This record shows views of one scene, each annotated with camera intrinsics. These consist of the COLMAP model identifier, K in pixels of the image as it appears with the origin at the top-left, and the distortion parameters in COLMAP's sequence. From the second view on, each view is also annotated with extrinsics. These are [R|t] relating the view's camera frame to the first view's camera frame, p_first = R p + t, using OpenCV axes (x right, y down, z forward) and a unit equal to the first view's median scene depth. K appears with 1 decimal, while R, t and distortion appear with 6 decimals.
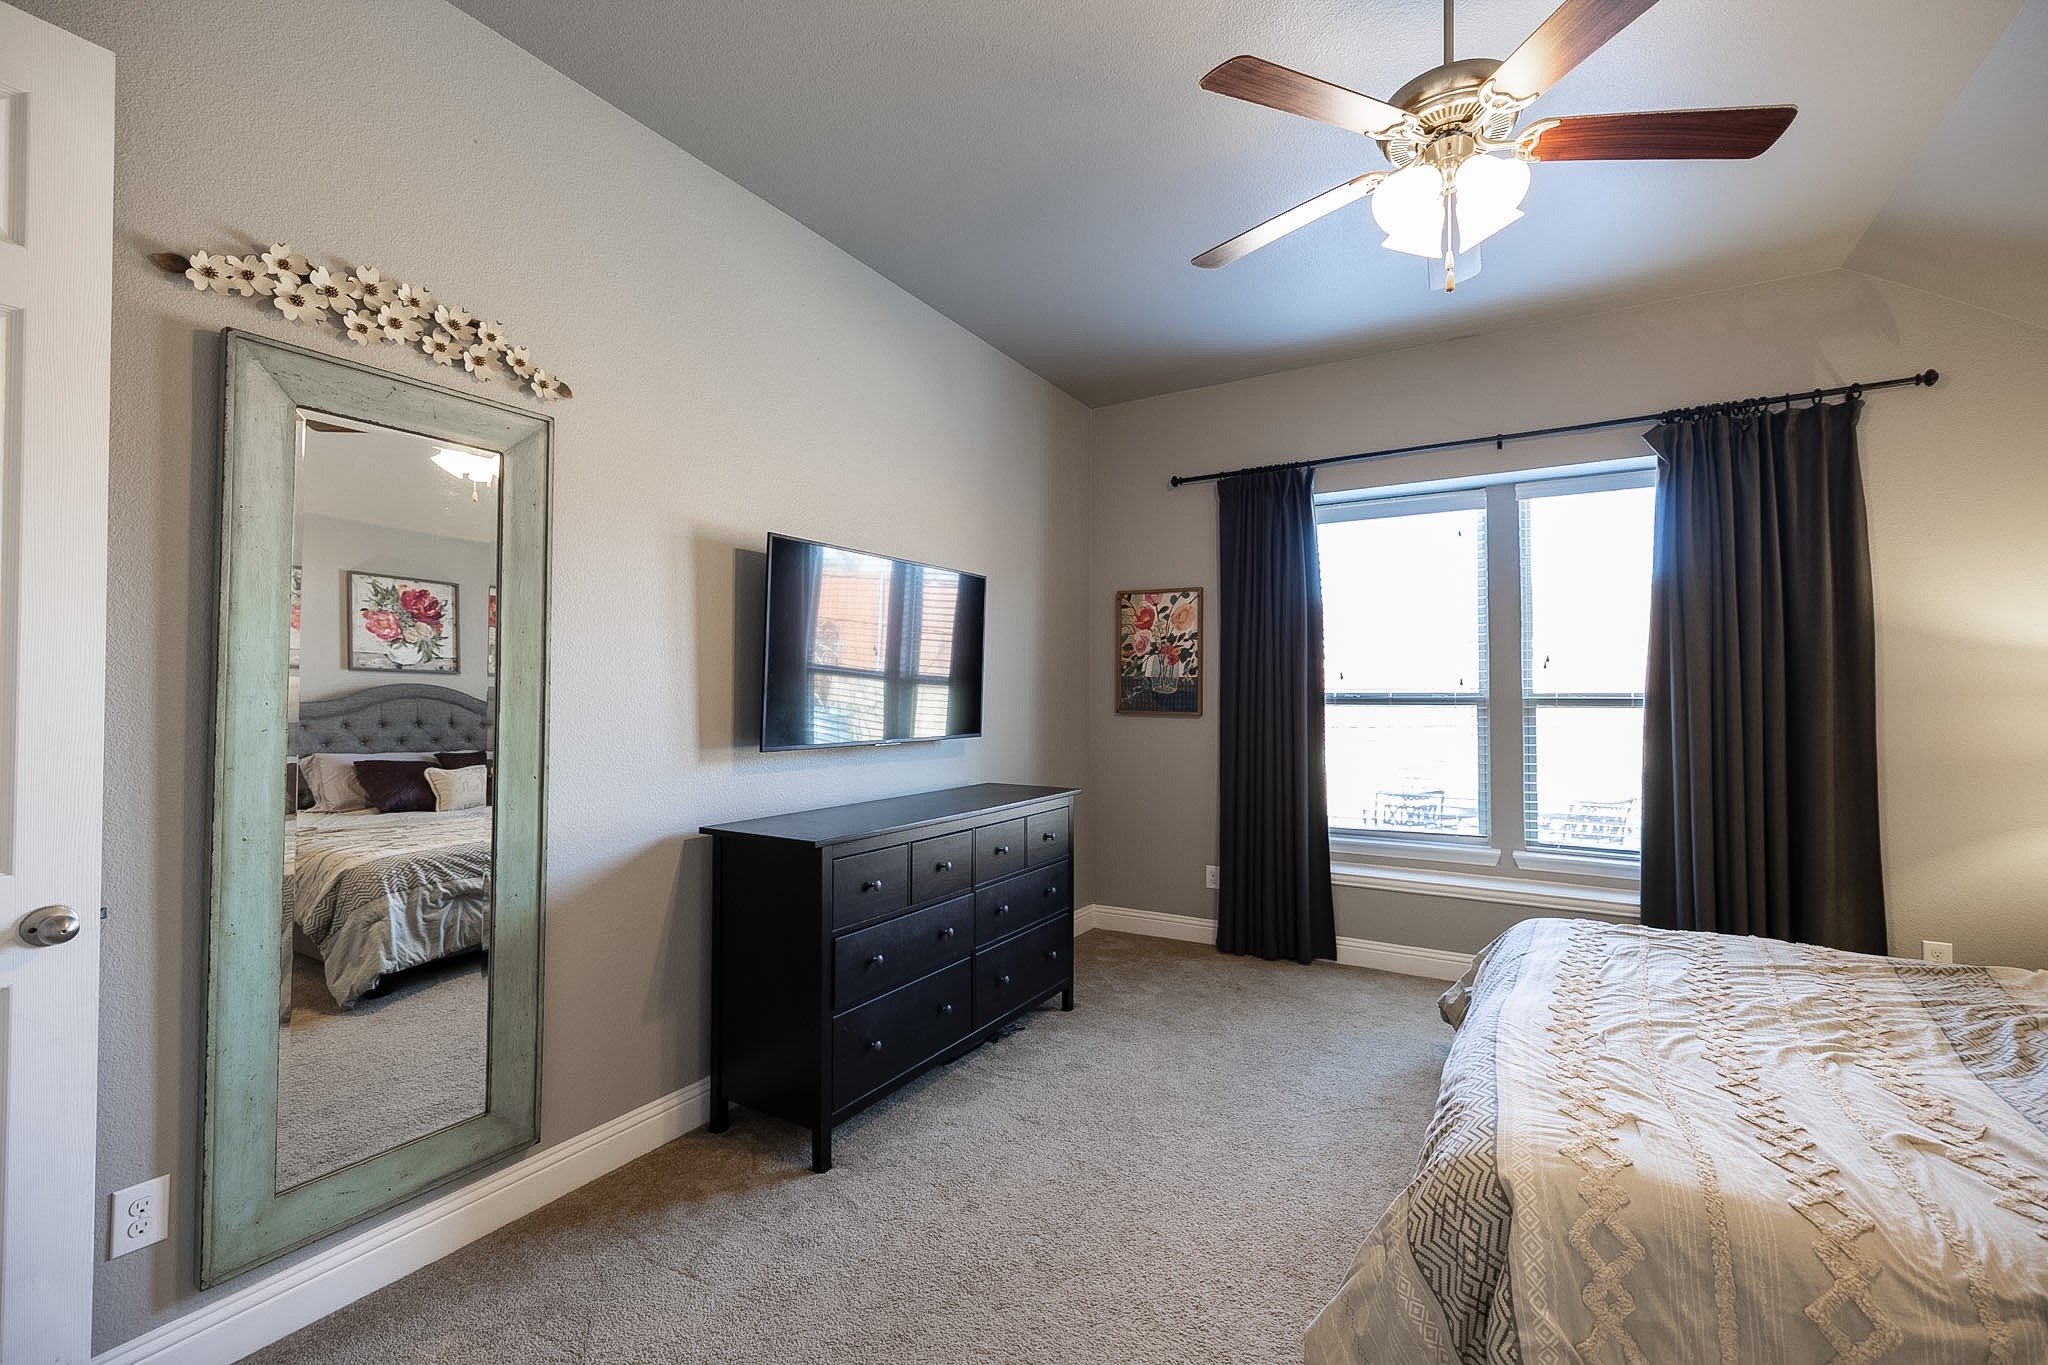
lens RADIAL K [[863.2, 0, 1025.1], [0, 863.2, 678.9], [0, 0, 1]] dist [-0.003095, 0.000886]
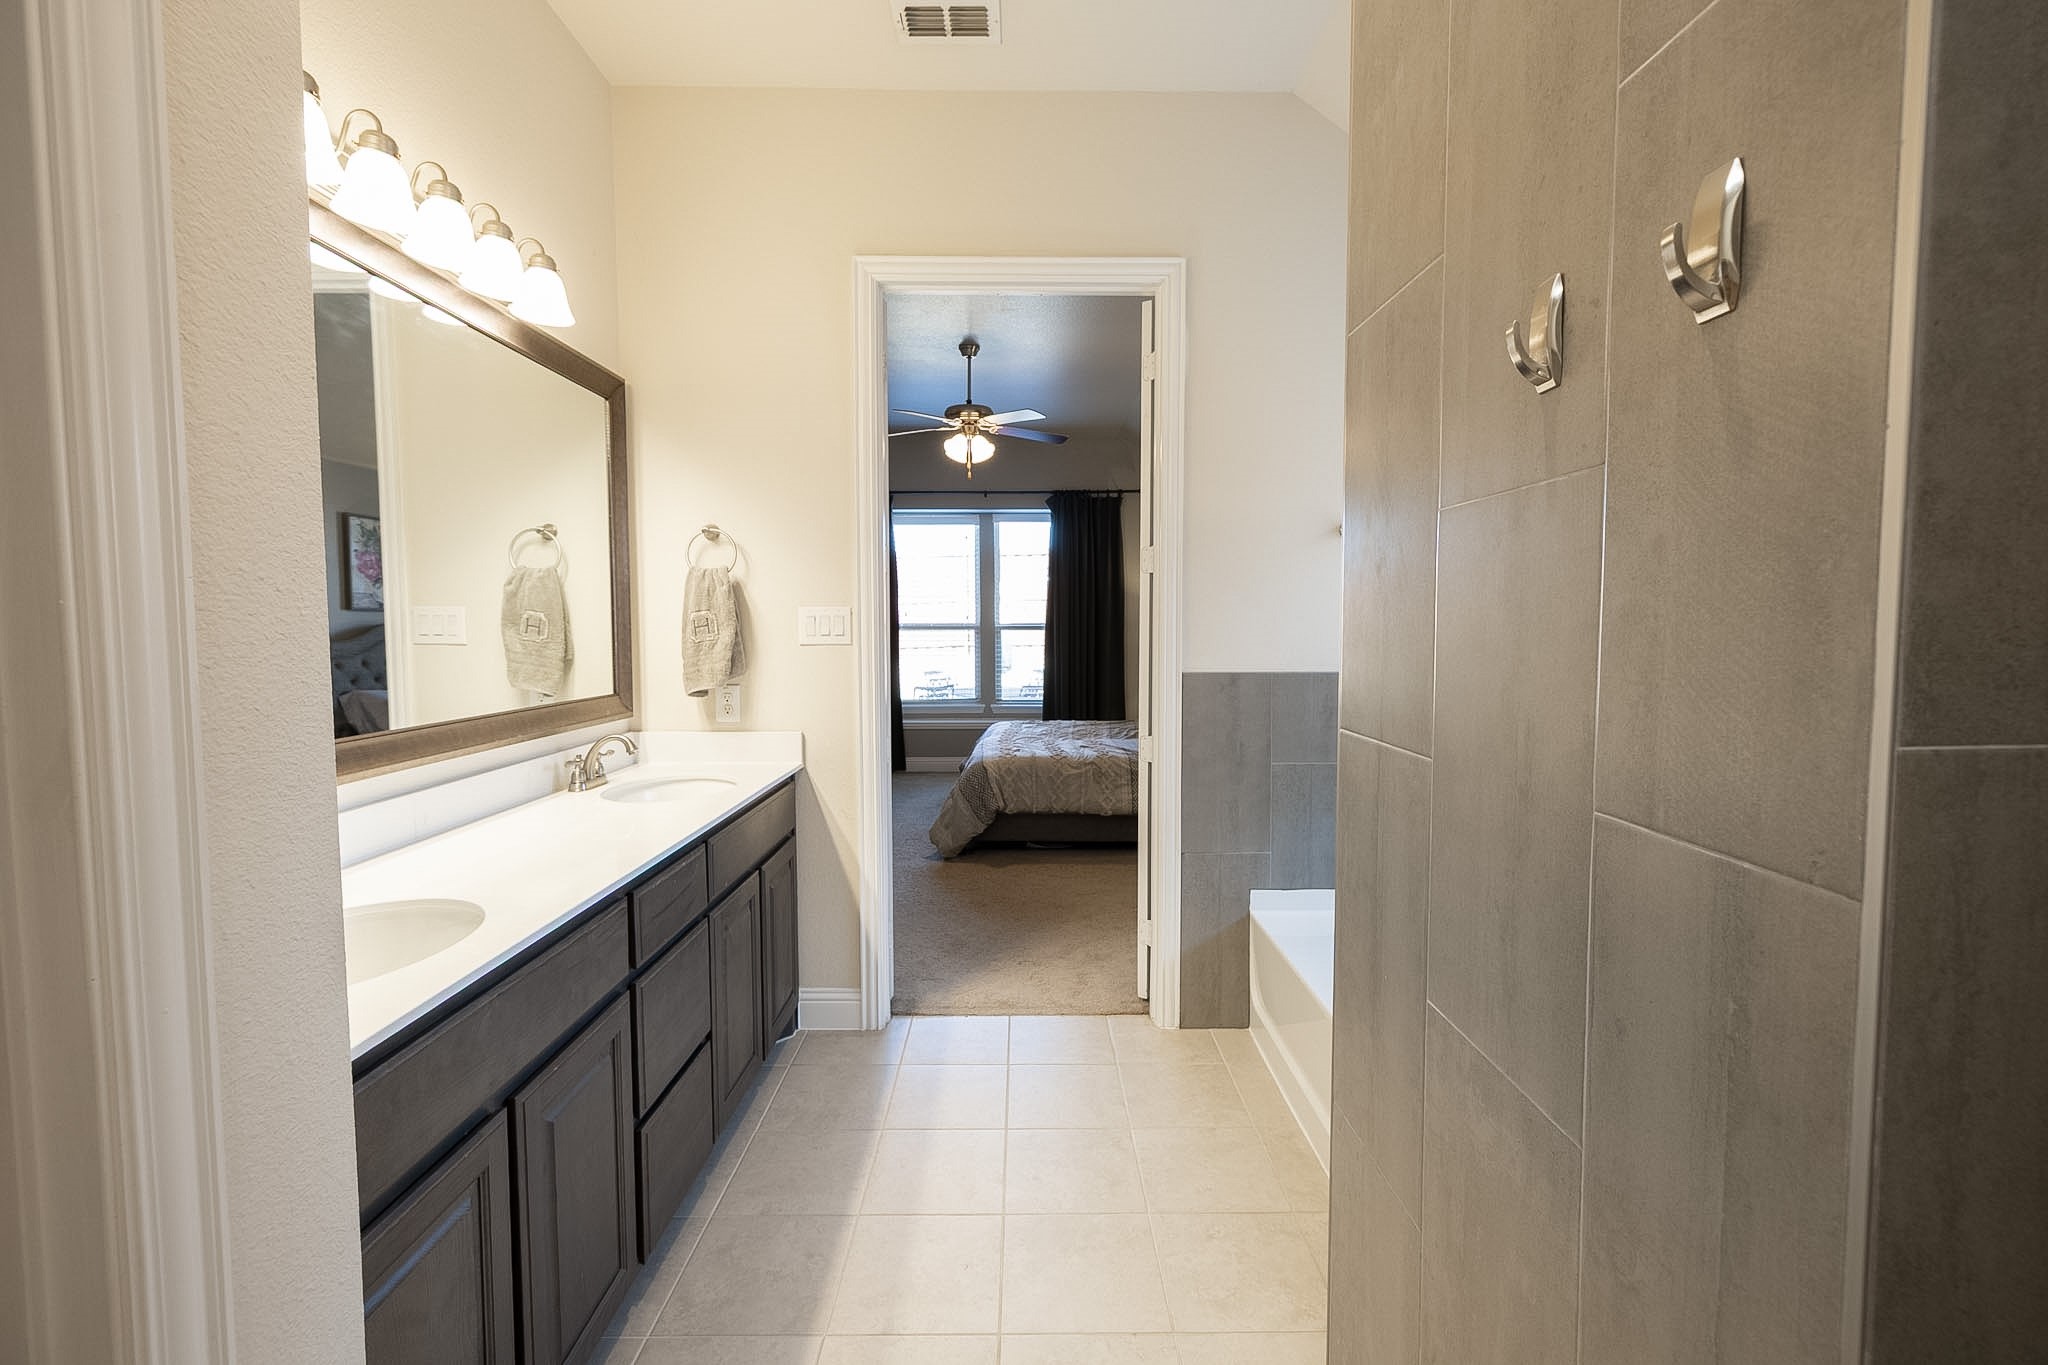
lens RADIAL K [[863.2, 0, 1024.2], [0, 863.2, 674.9], [0, 0, 1]] dist [-0.003095, 0.000886]
pose [[0.853752, -0.032885, 0.519640, -0.367829], [-0.006981, 0.997191, 0.074575, -0.012724], [-0.520633, -0.067297, 0.851124, -0.671821]]
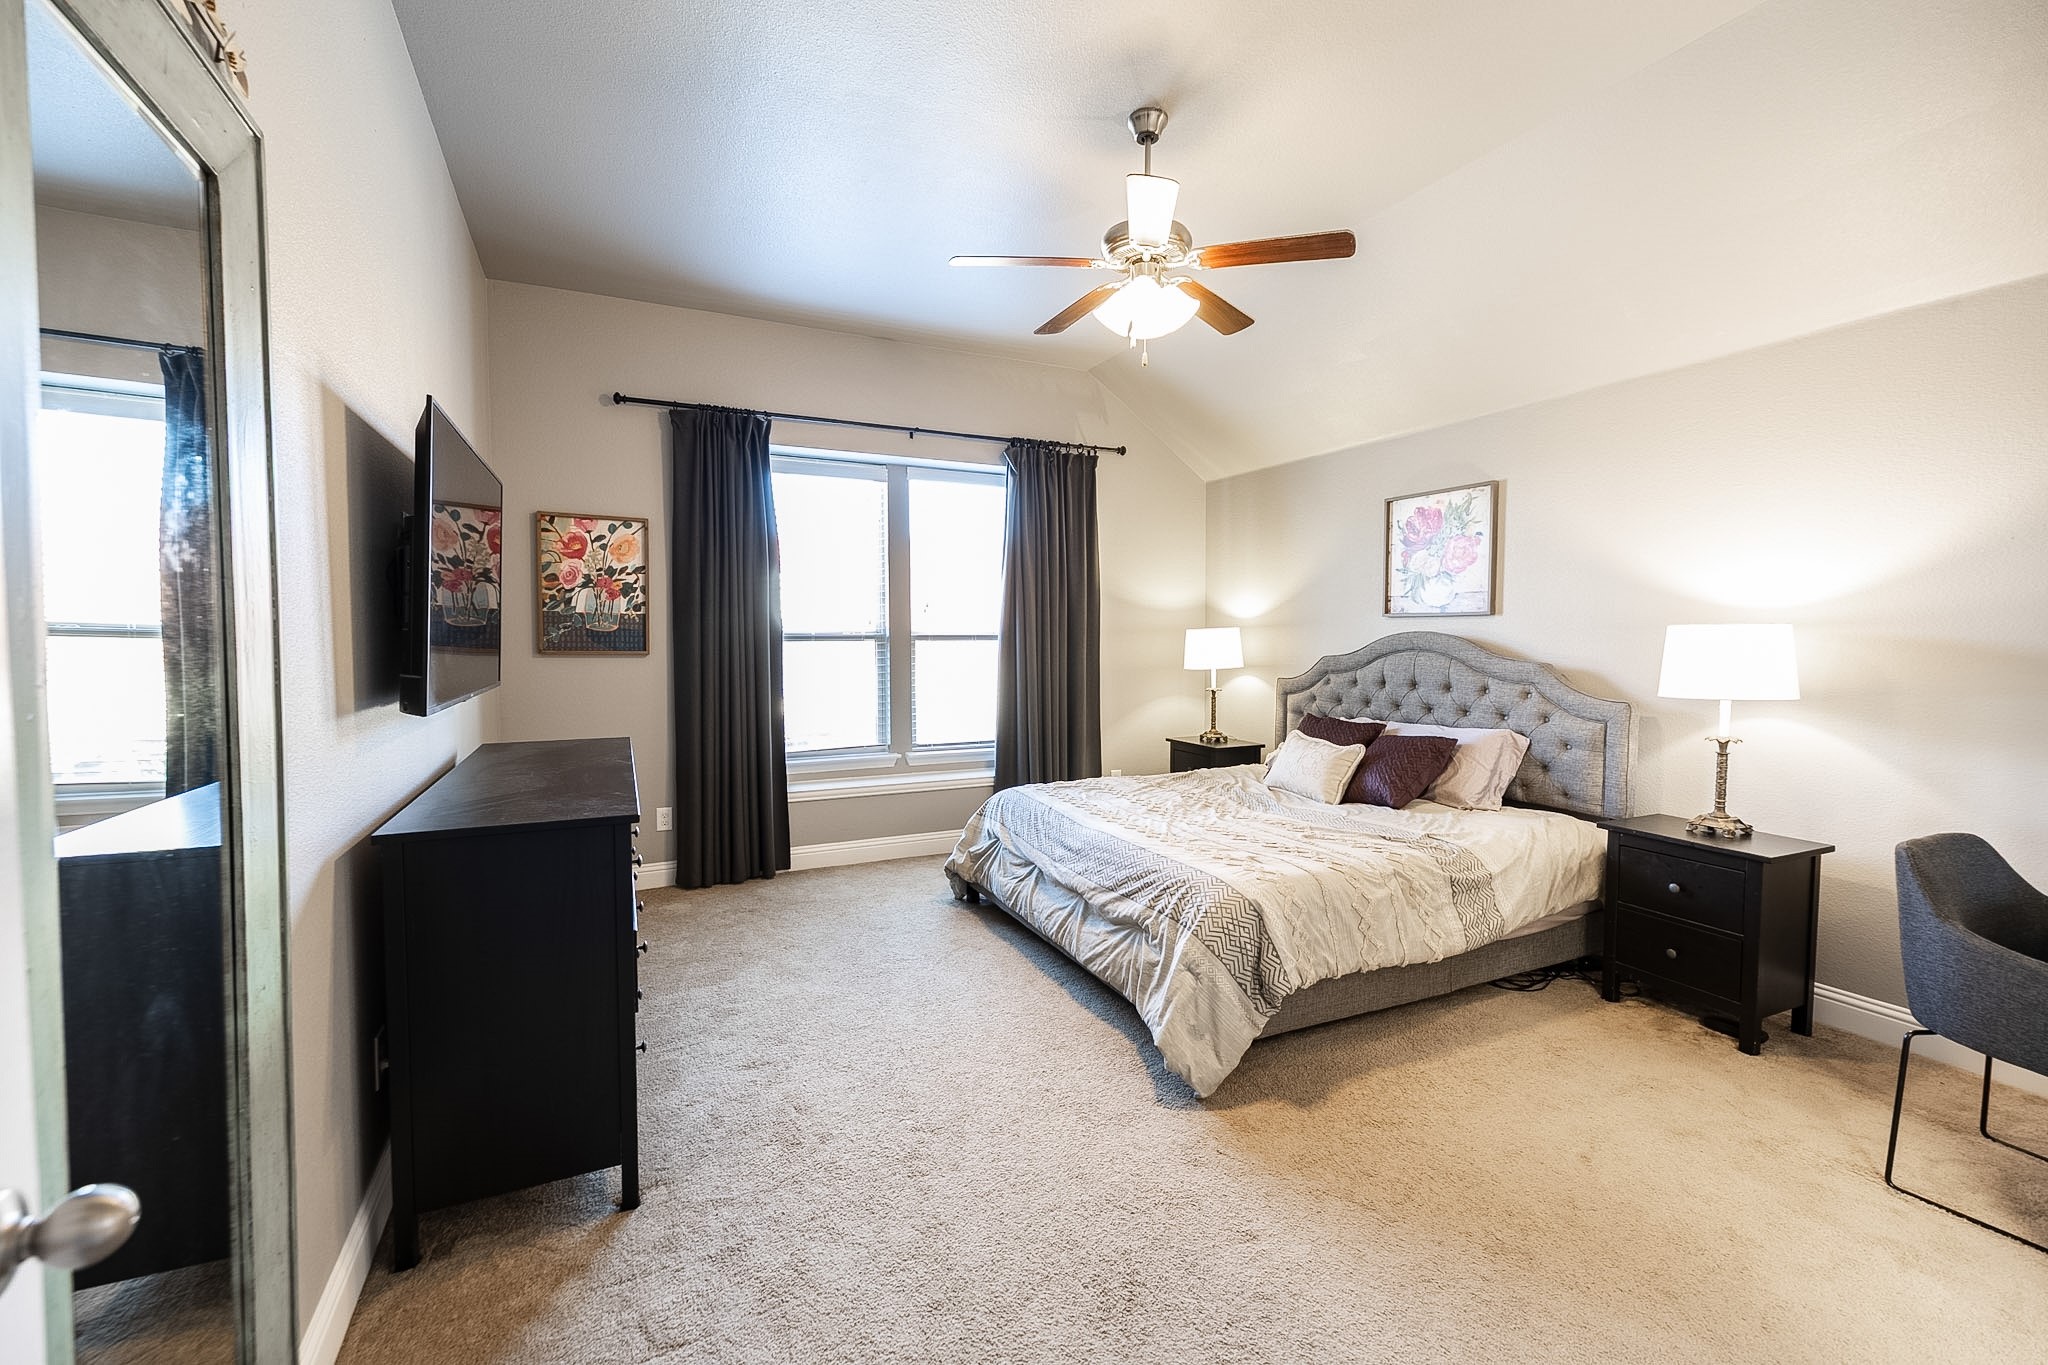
lens RADIAL K [[863.2, 0, 1019.4], [0, 863.2, 676.3], [0, 0, 1]] dist [-0.003095, 0.000886]
pose [[0.549022, -0.042307, 0.834737, -0.404876], [-0.014901, 0.998064, 0.060386, 0.003325], [-0.835675, -0.045592, 0.547328, 0.147326]]
